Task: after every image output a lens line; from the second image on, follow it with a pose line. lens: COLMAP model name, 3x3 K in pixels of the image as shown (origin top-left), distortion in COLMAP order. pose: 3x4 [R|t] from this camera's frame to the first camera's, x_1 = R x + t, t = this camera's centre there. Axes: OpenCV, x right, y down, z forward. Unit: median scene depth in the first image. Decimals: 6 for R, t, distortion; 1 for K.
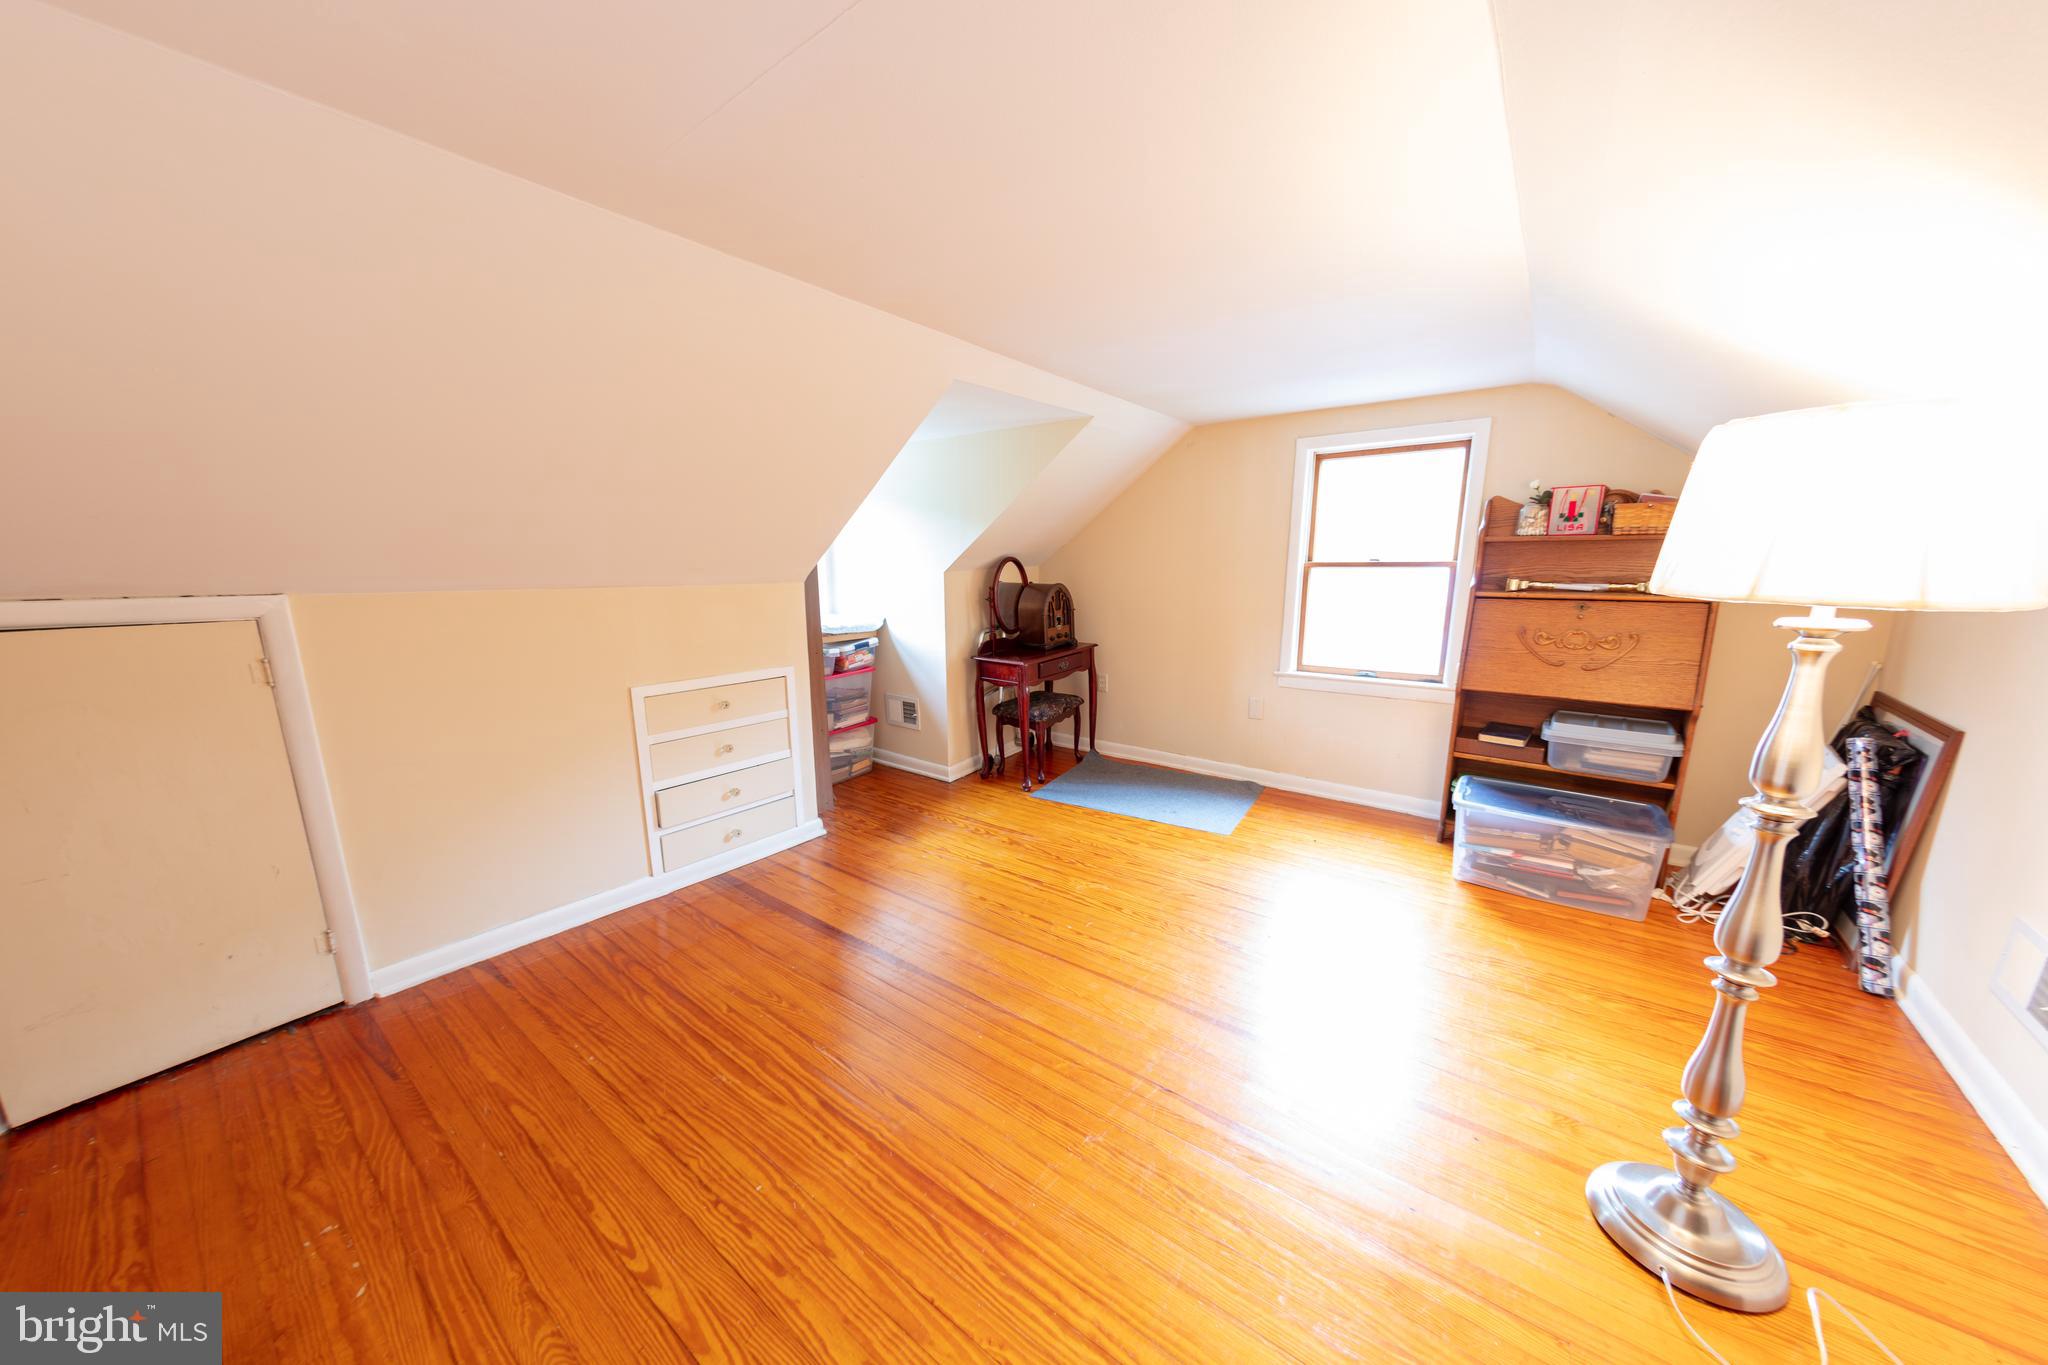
lens RADIAL K [[682.8, 0, 1025.0], [0, 682.8, 692.7], [0, 0, 1]] dist [0.002056, 0.000148]
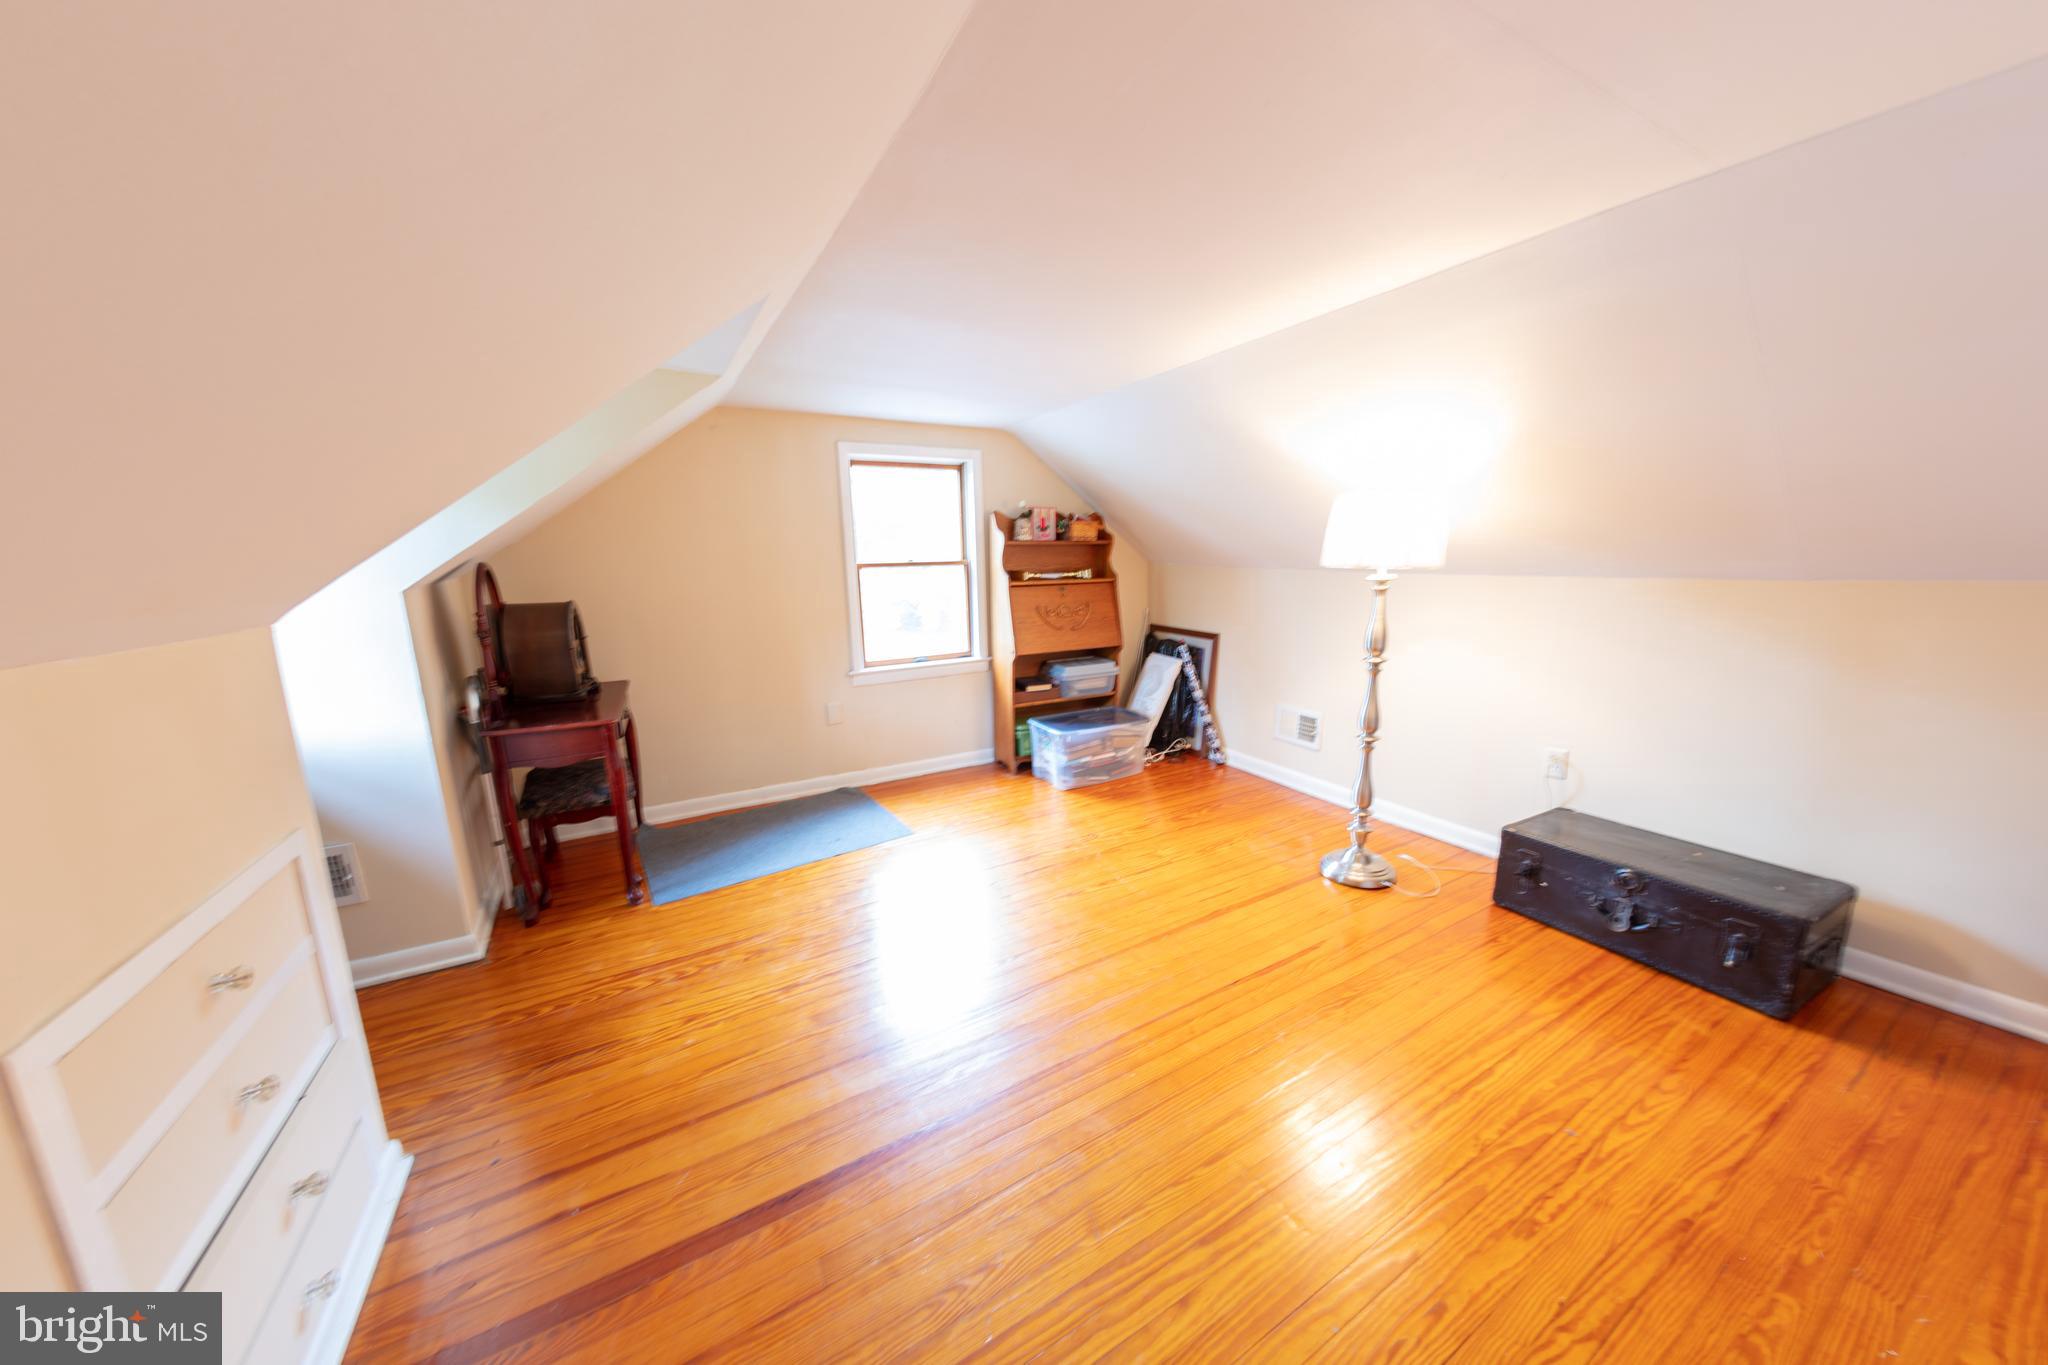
lens RADIAL K [[682.8, 0, 1025.0], [0, 682.8, 692.7], [0, 0, 1]] dist [0.002056, 0.000148]
pose [[0.382839, -0.182764, 0.905556, -0.583067], [0.195273, 0.974096, 0.114042, -0.085978], [-0.902941, 0.133171, 0.408611, 0.469841]]
